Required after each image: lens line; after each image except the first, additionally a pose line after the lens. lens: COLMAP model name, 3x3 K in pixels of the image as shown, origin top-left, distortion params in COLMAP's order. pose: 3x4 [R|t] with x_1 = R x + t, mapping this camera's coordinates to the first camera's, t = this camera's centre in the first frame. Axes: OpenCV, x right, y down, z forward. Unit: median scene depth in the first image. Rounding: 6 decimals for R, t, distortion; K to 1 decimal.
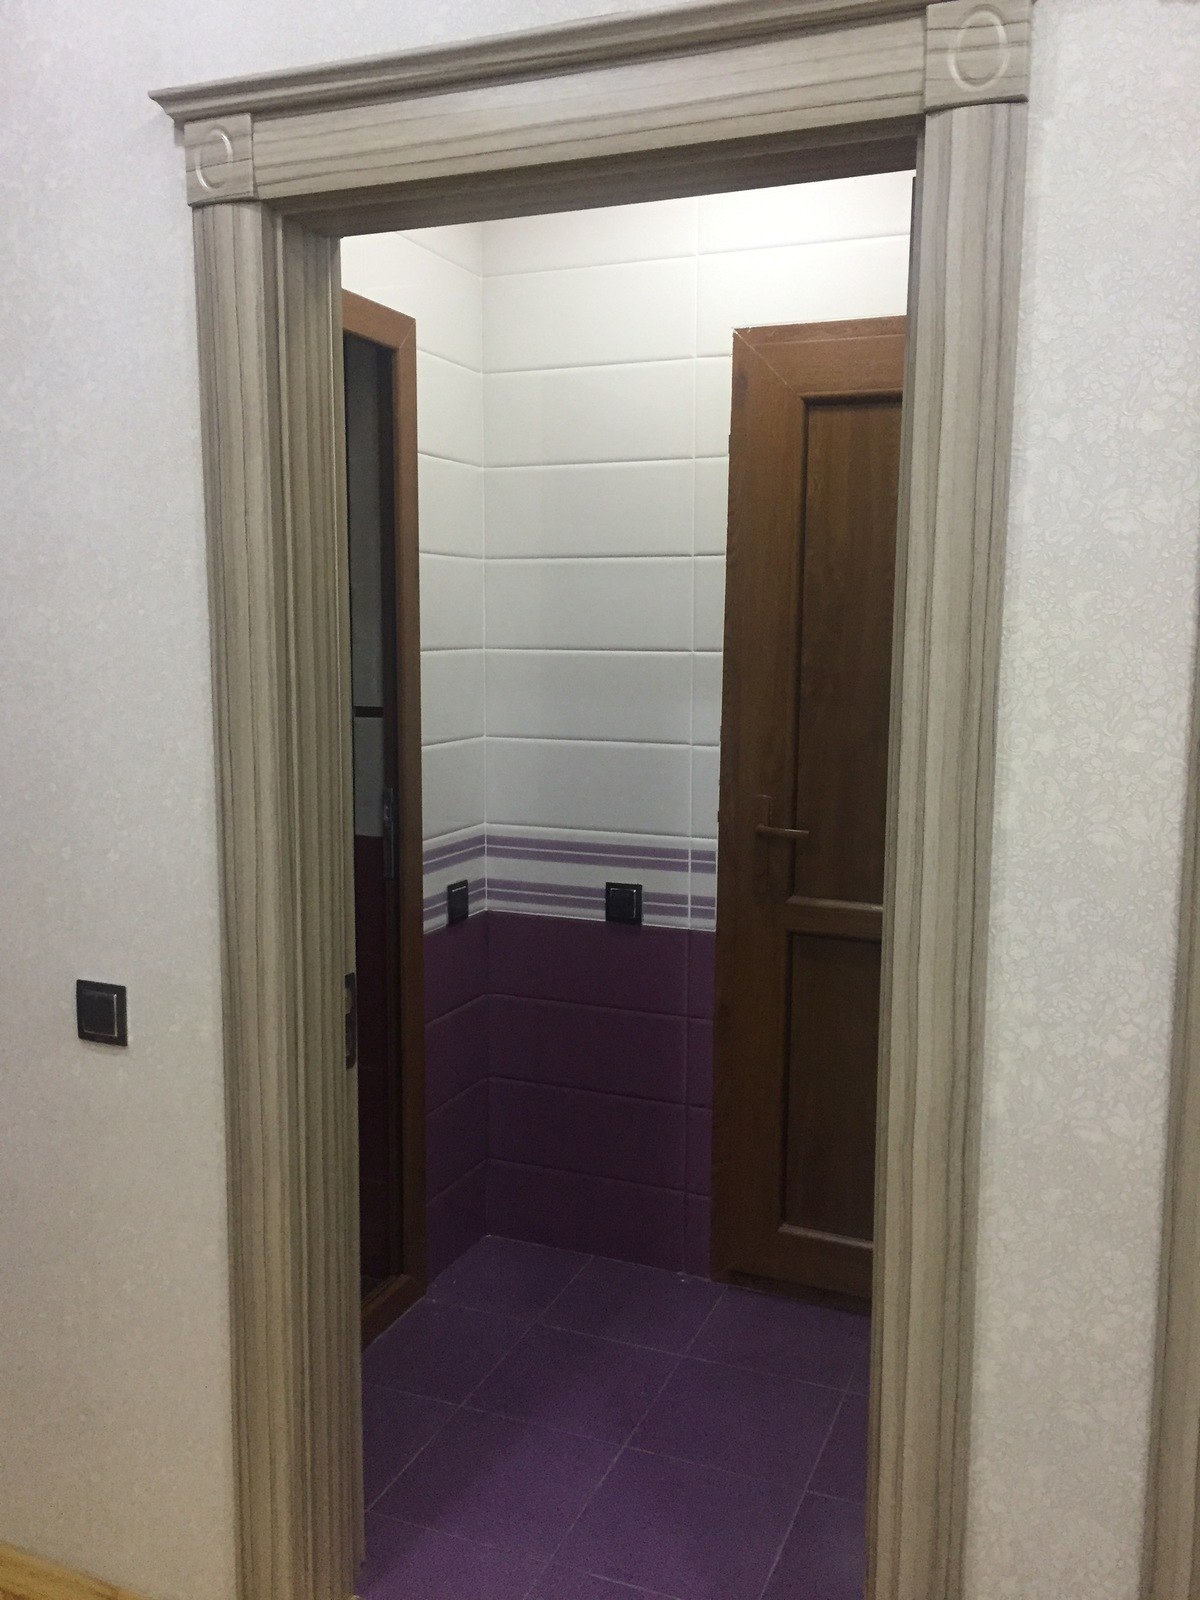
lens RADIAL K [[1365.3, 0, 600.0], [0, 1365.3, 800.0], [0, 0, 1]] dist [0.080814, -0.108488]
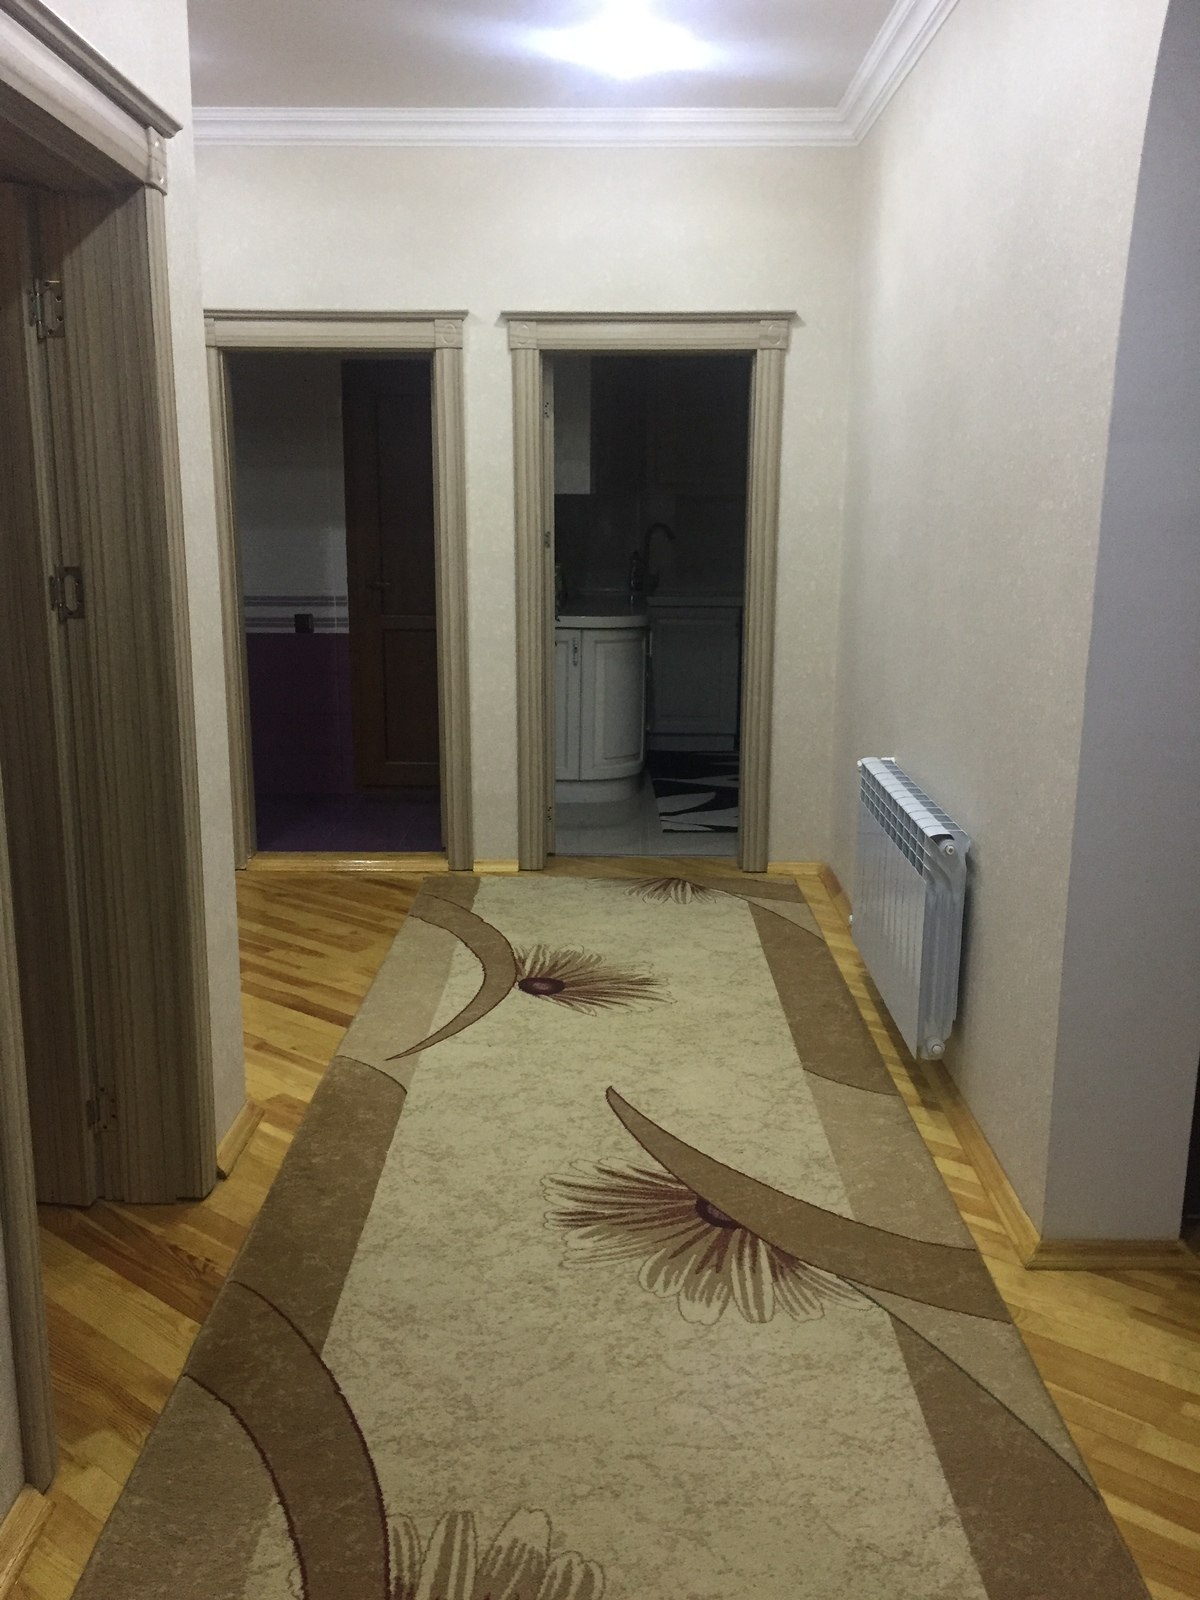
lens RADIAL K [[1365.3, 0, 600.0], [0, 1365.3, 800.0], [0, 0, 1]] dist [0.080814, -0.108488]
pose [[0.926490, -0.085959, 0.366371, -0.378090], [0.053832, 0.993824, 0.097041, 0.172023], [-0.372449, -0.070185, 0.925395, -1.238499]]
